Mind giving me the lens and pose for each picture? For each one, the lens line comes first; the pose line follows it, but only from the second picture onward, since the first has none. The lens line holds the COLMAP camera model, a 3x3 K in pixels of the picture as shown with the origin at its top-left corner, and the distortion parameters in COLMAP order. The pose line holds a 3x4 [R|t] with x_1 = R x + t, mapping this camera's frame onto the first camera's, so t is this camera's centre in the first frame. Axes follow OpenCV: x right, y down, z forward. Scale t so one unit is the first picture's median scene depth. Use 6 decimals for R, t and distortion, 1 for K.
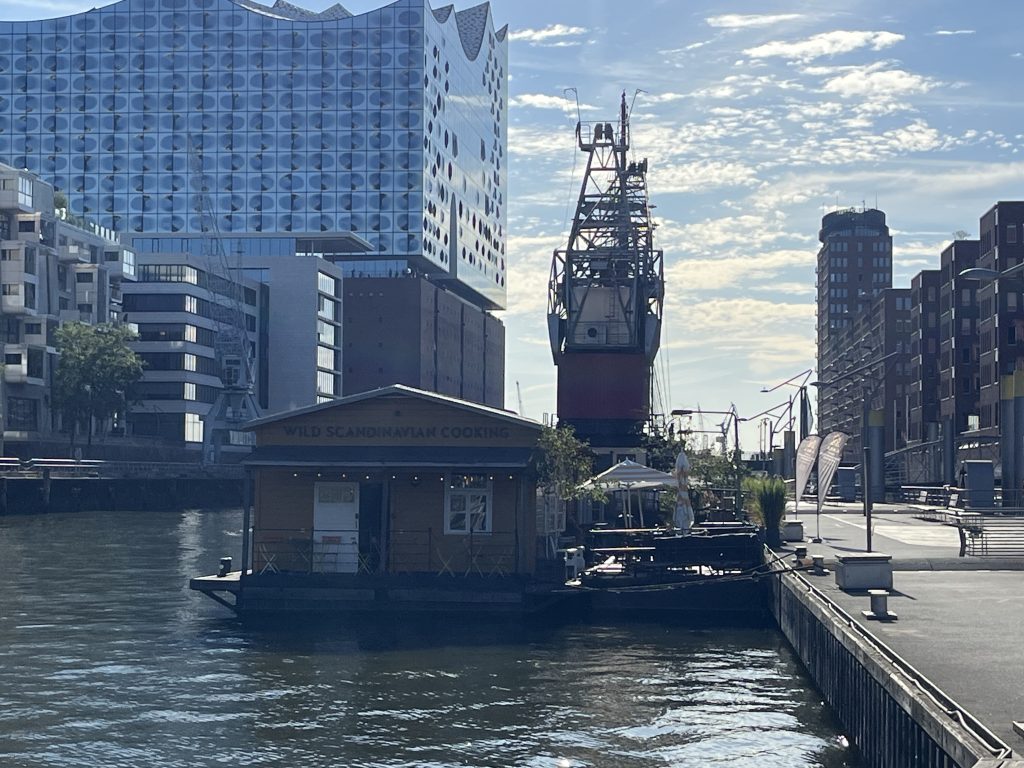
lens RADIAL K [[2065.6, 0, 511.6], [0, 2065.6, 391.1], [0, 0, 1]] dist [0.160636, 0.000000]
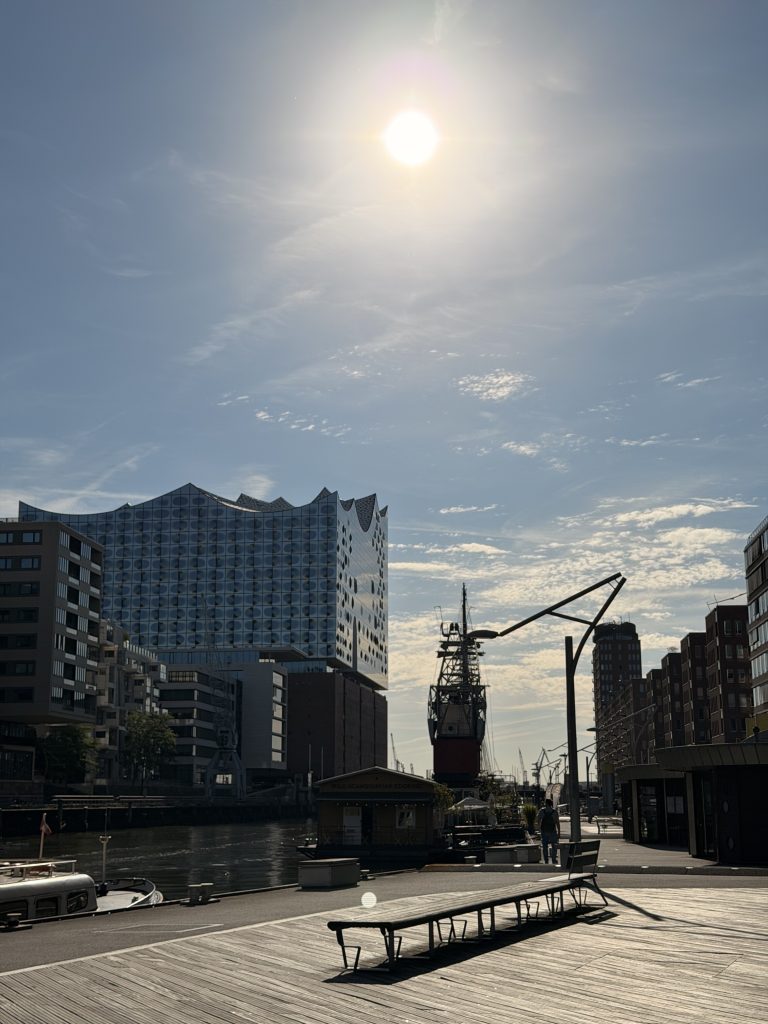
lens RADIAL K [[1448.5, 0, 378.6], [0, 1448.5, 522.0], [0, 0, 1]] dist [0.165718, 0.000000]
pose [[0.999942, -0.009952, -0.004093, -0.005543], [0.009236, 0.988923, -0.148142, -0.004516], [0.005522, 0.148096, 0.988958, -0.101498]]
